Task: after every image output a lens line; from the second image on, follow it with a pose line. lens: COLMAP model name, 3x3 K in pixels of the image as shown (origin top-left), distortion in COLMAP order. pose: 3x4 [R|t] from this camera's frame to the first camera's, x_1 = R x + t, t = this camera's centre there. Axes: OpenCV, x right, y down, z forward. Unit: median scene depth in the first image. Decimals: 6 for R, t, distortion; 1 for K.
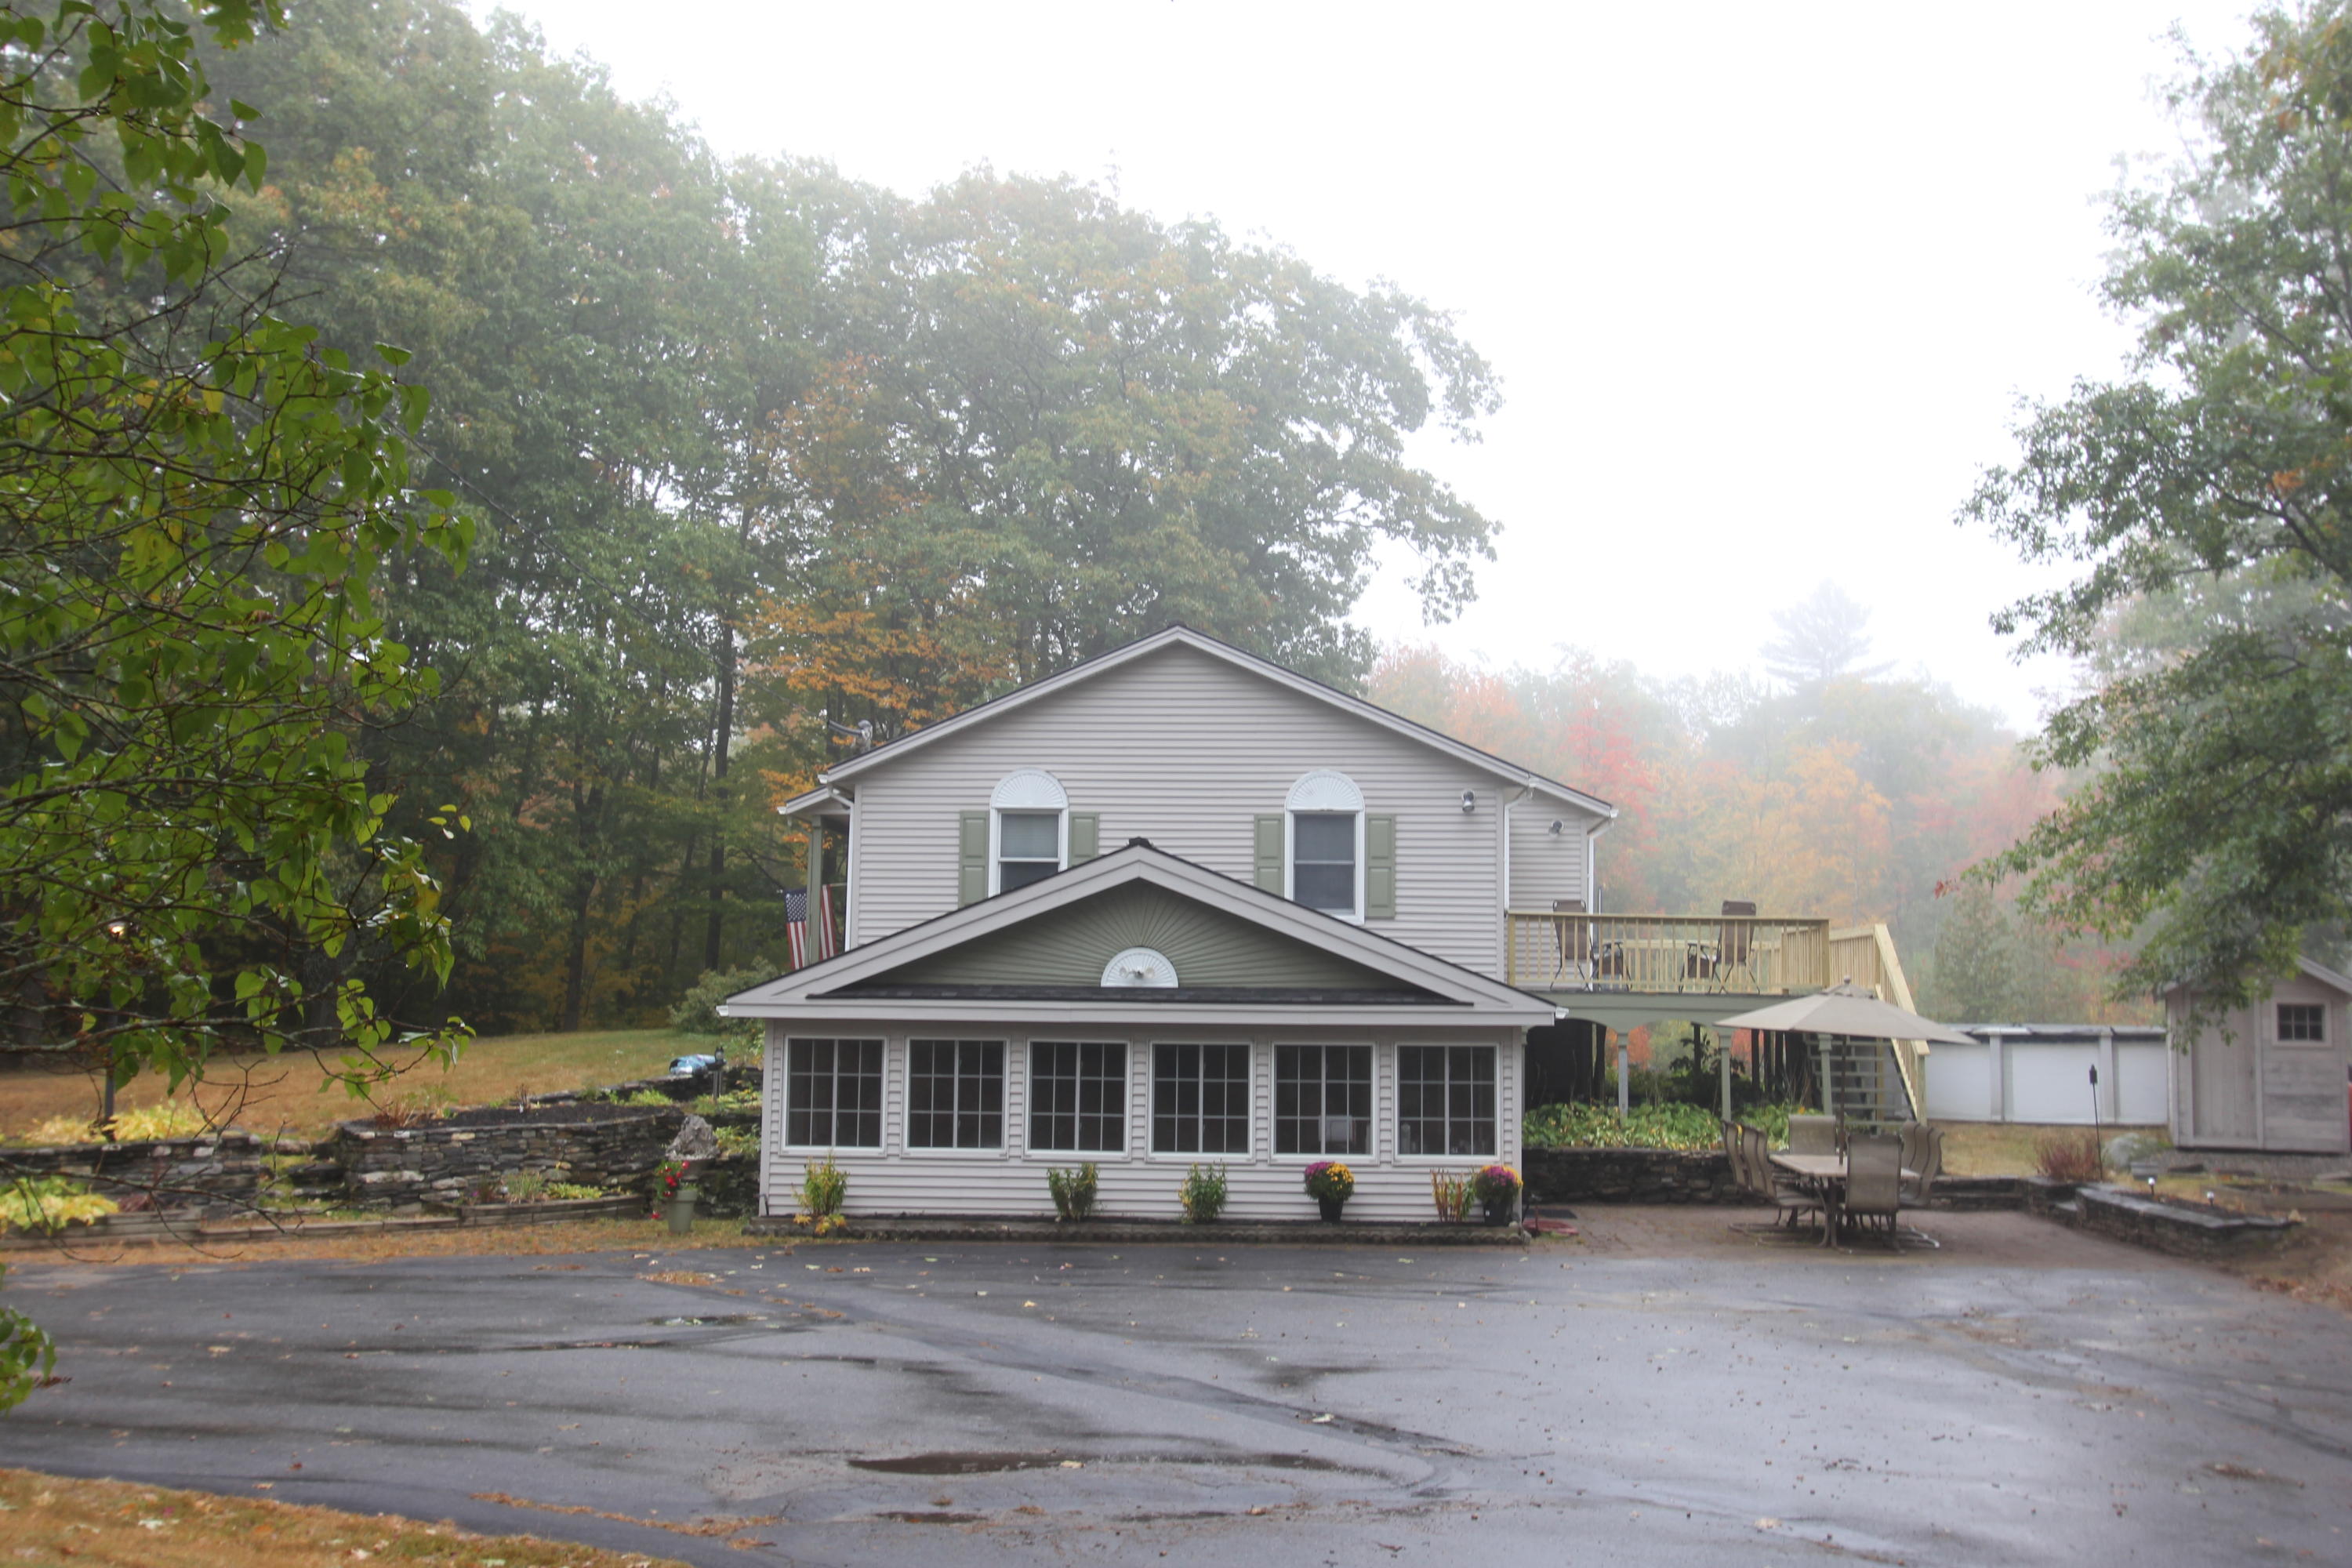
lens RADIAL K [[2197.3, 0, 1179.8], [0, 2197.3, 792.0], [0, 0, 1]] dist [0.000283, 0.006043]
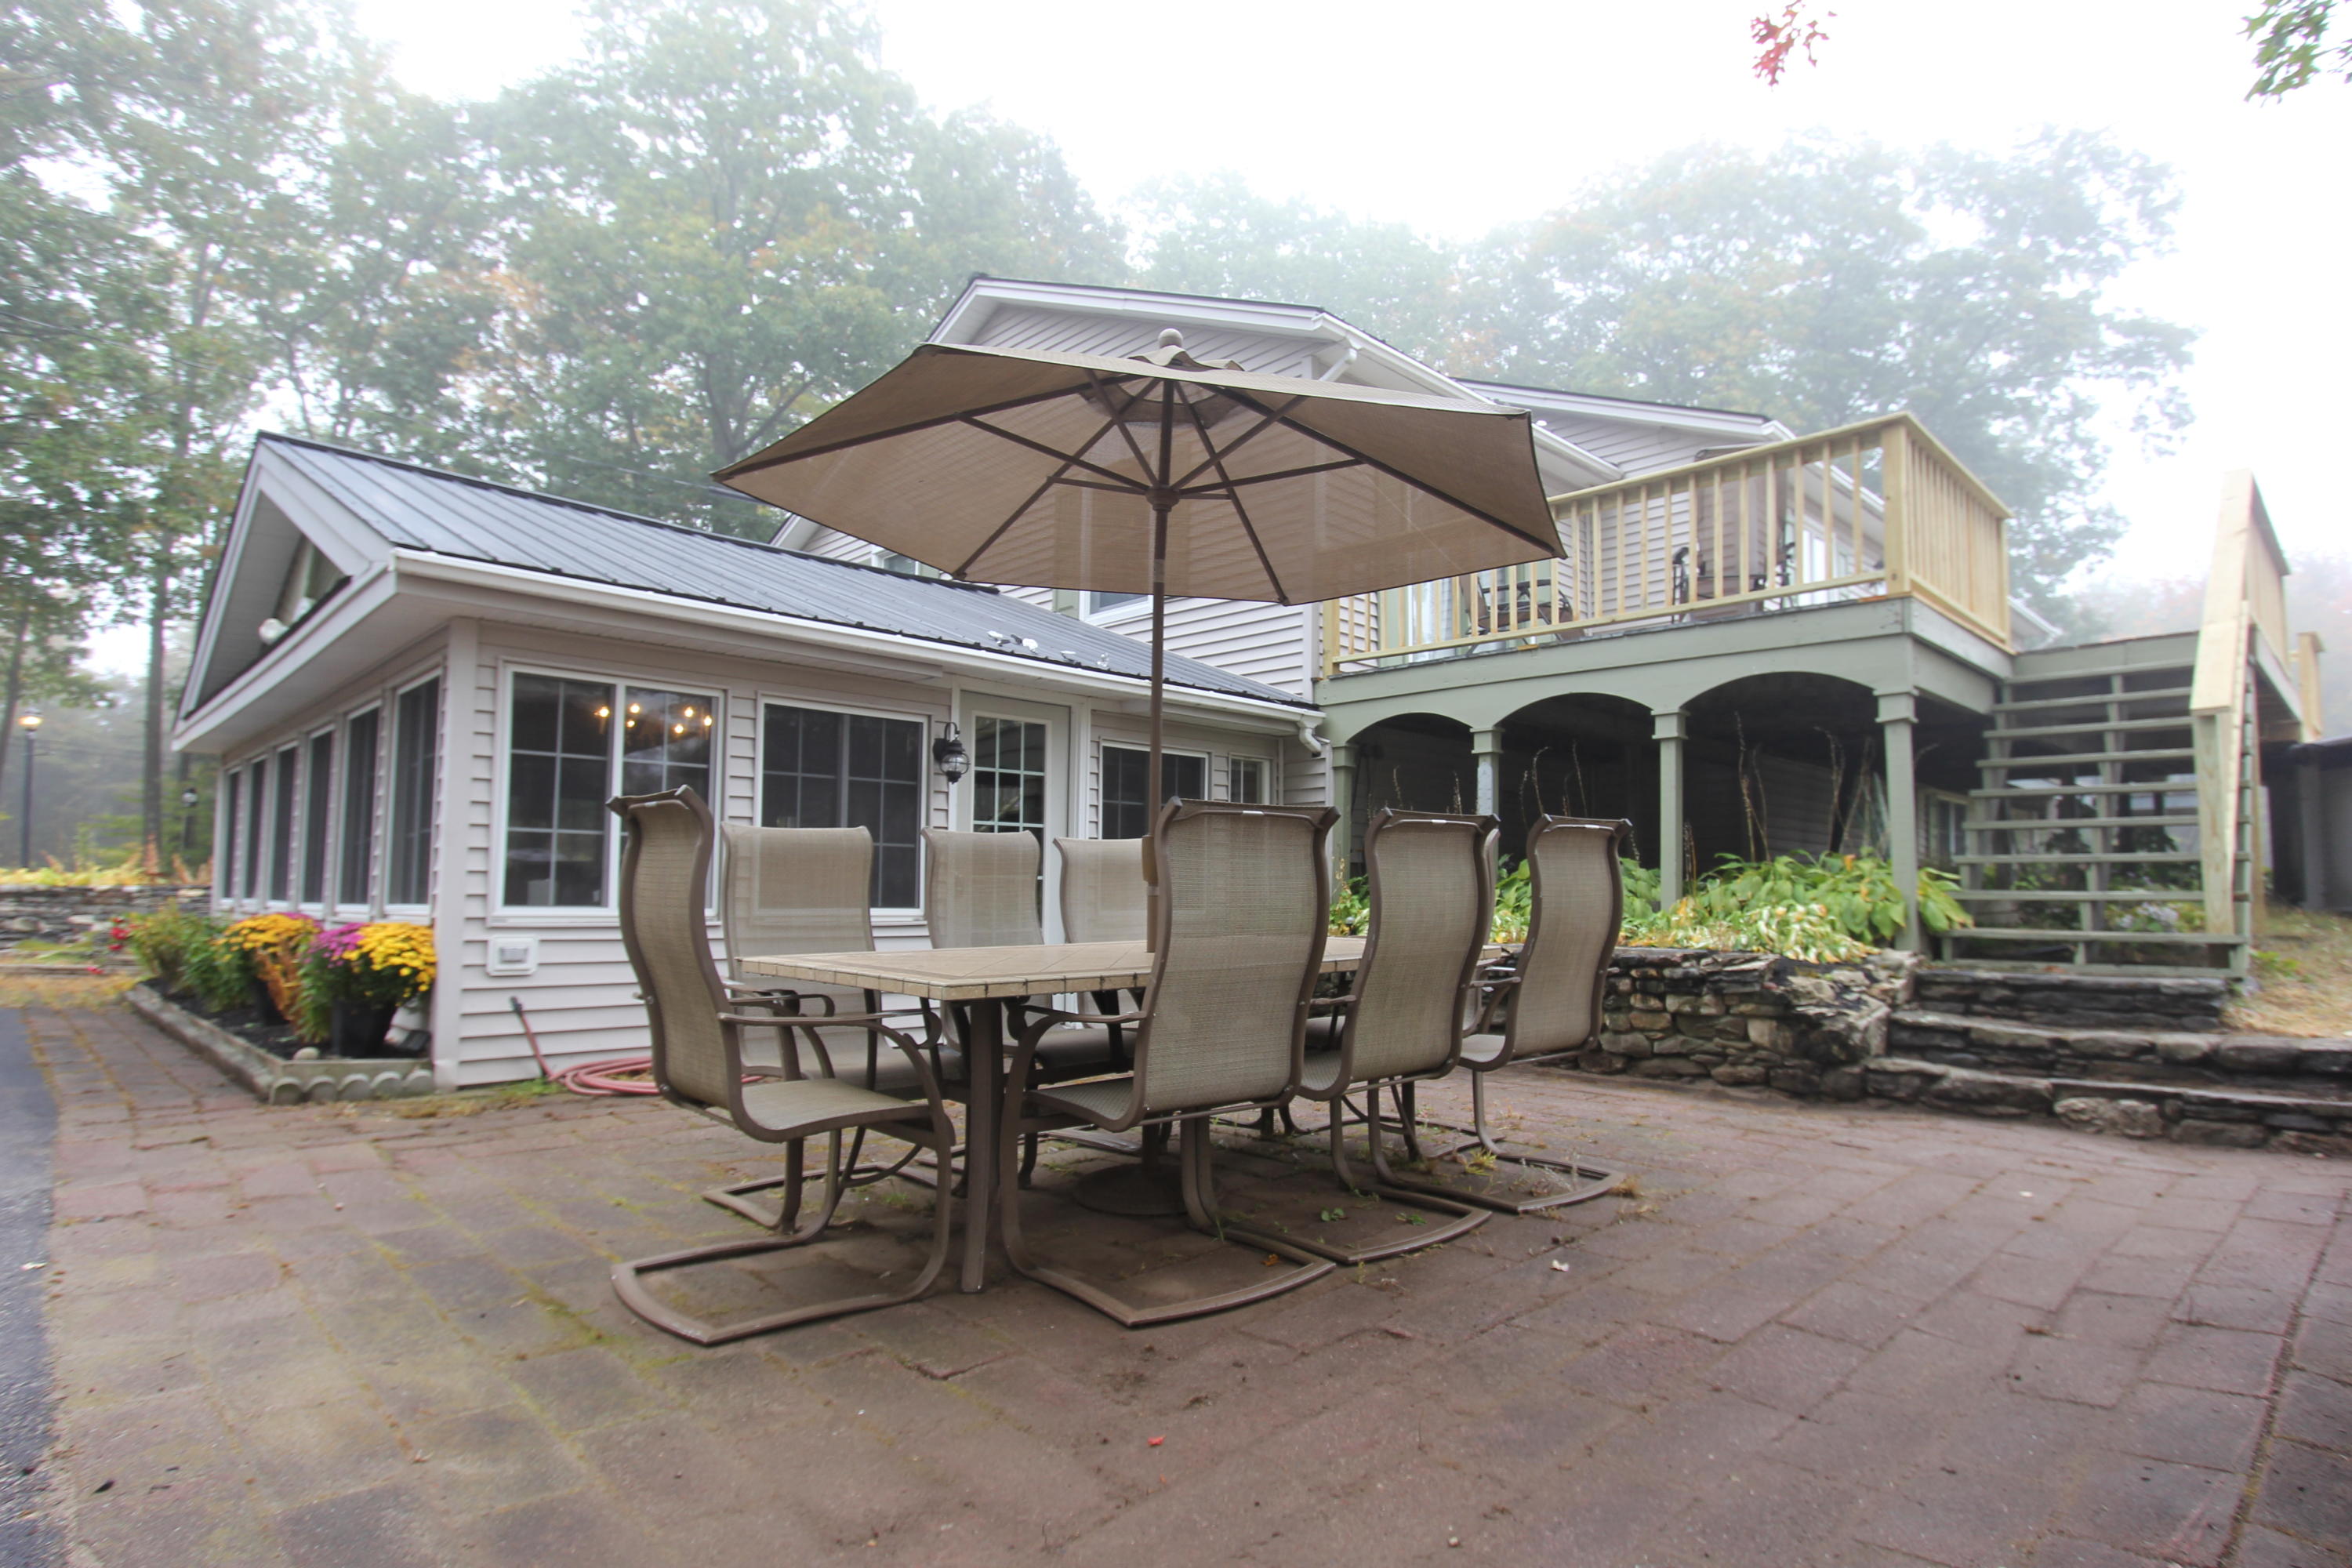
lens RADIAL K [[1237.3, 0, 1183.6], [0, 1237.3, 807.4], [0, 0, 1]] dist [-0.021443, -0.000530]
pose [[0.745569, -0.056524, -0.664027, 0.426898], [0.067751, 0.997663, -0.008854, 0.155741], [0.662976, -0.038388, 0.747656, 0.894602]]
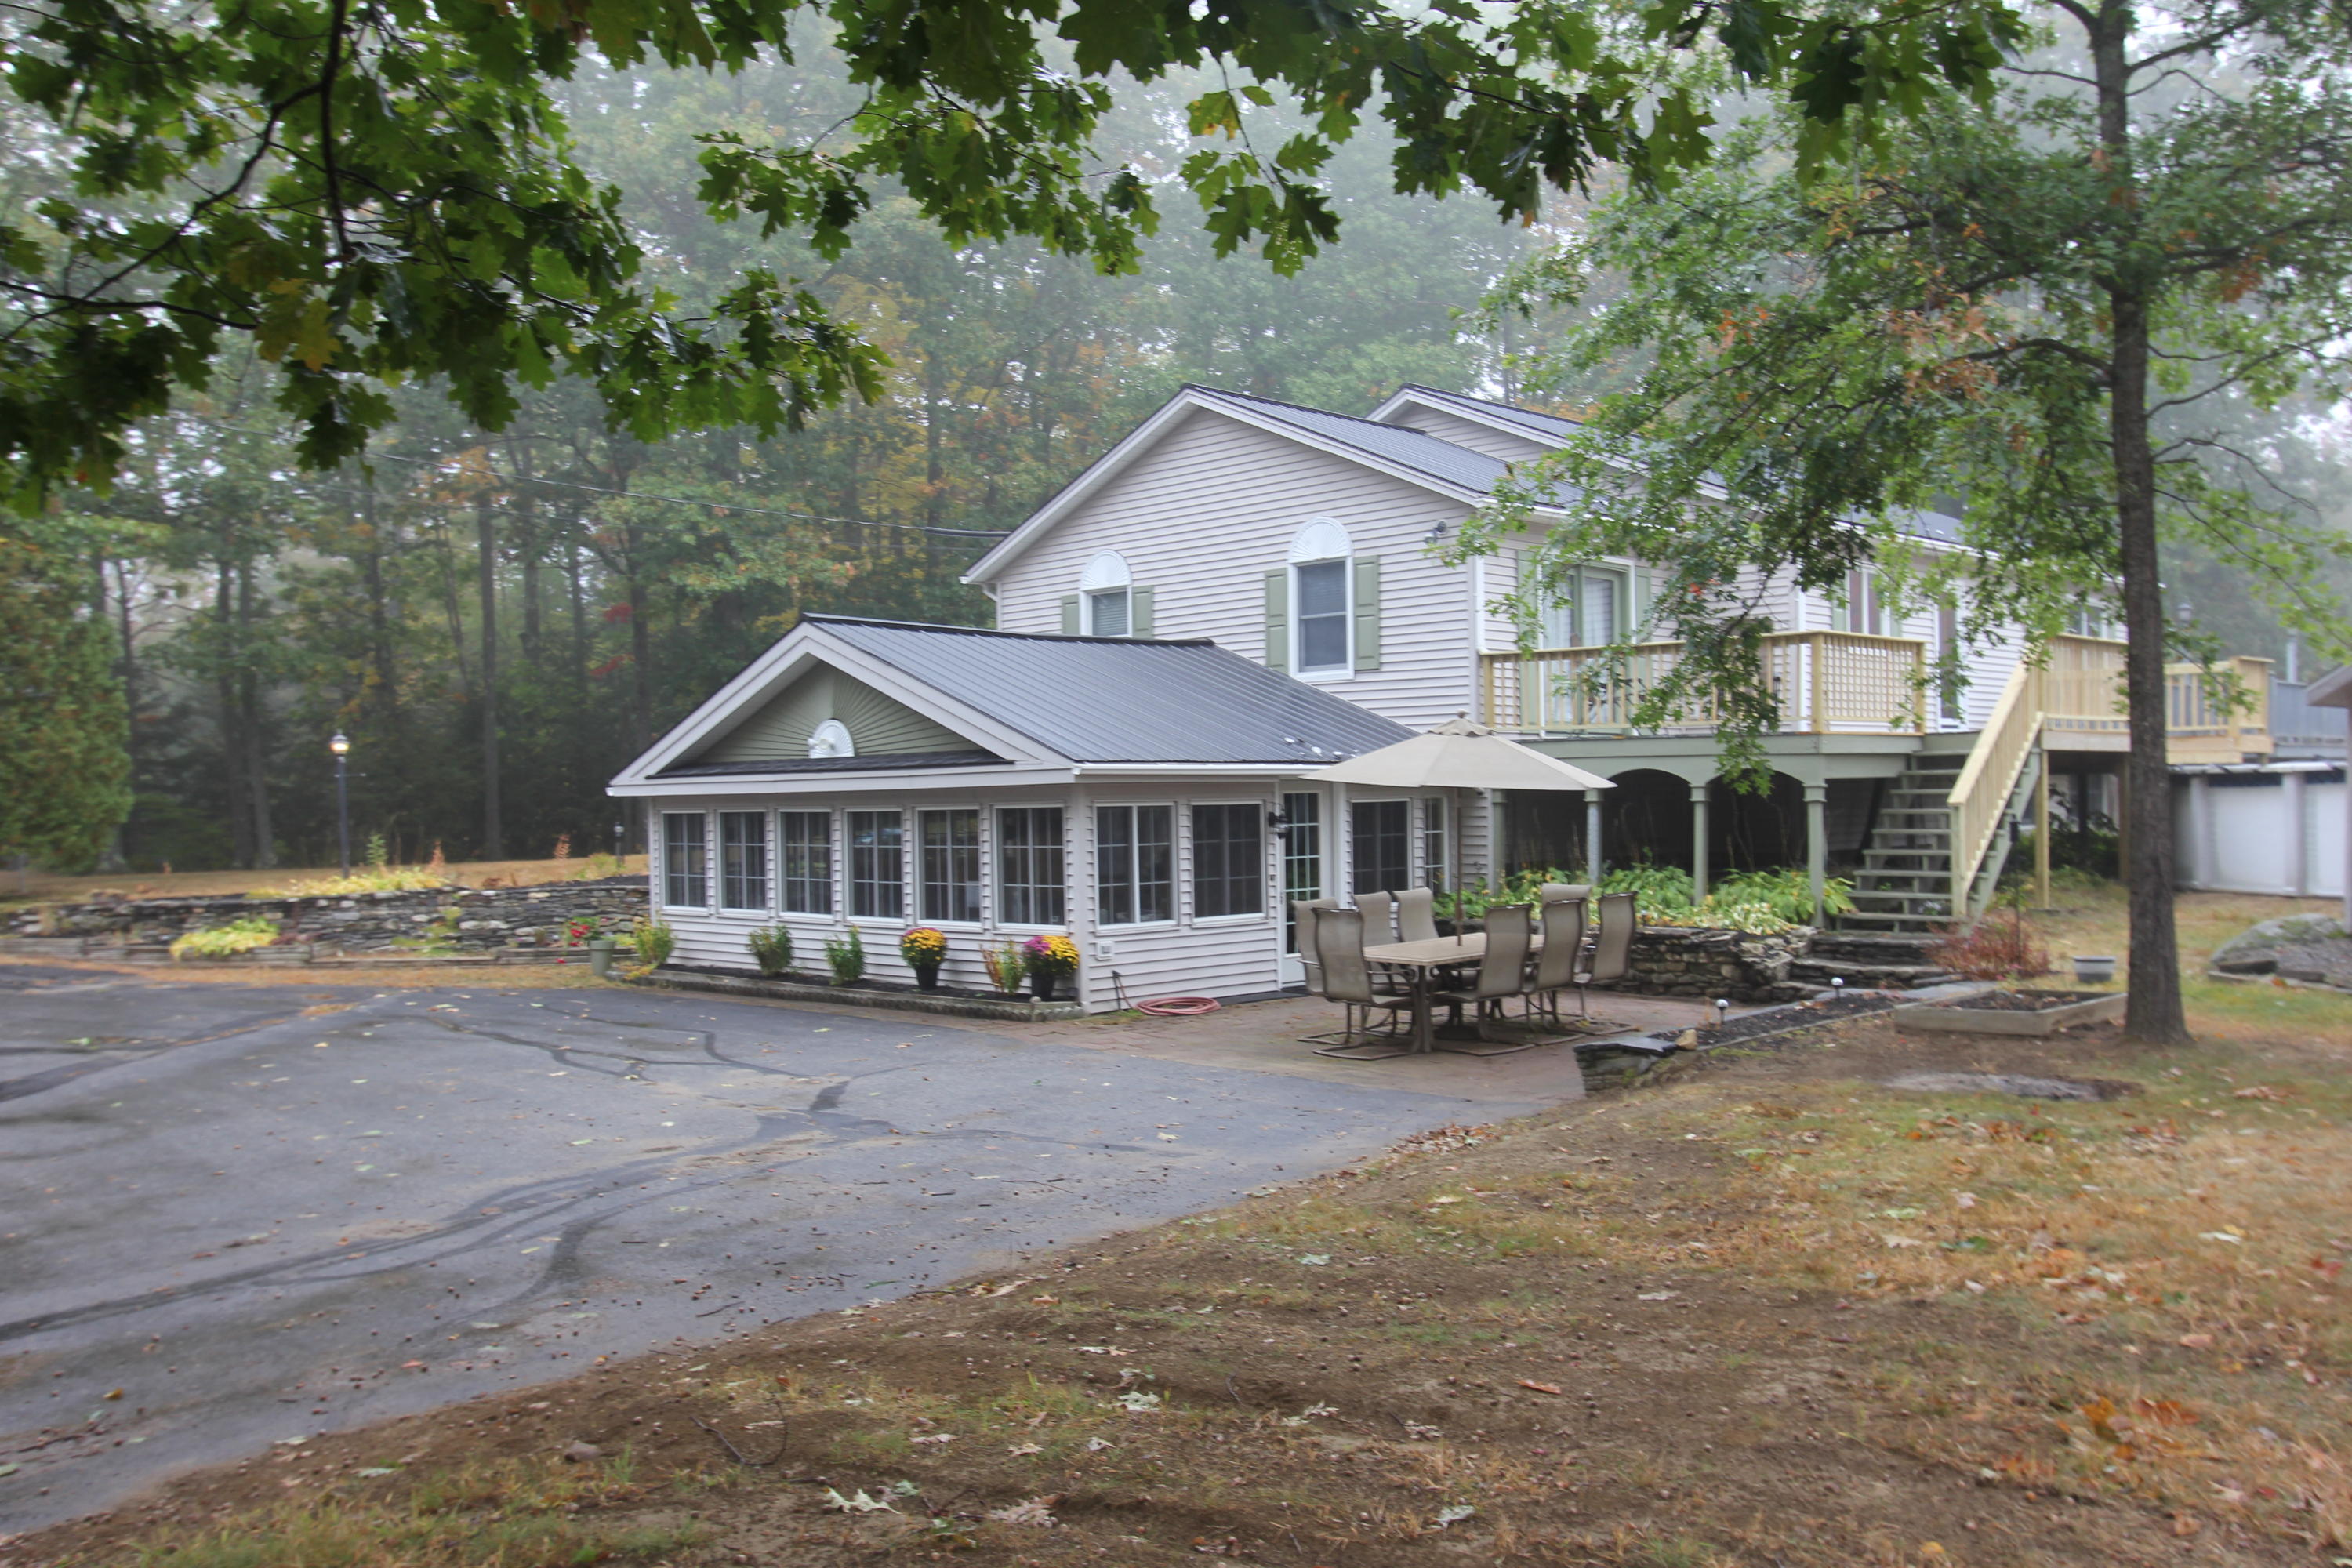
lens RADIAL K [[1923.1, 0, 1187.3], [0, 1923.1, 806.0], [0, 0, 1]] dist [-0.017345, 0.044637]
pose [[0.755501, -0.022921, -0.654747, 0.701292], [0.091253, 0.993328, 0.070521, 0.062532], [0.648762, -0.113026, 0.752551, 0.420319]]
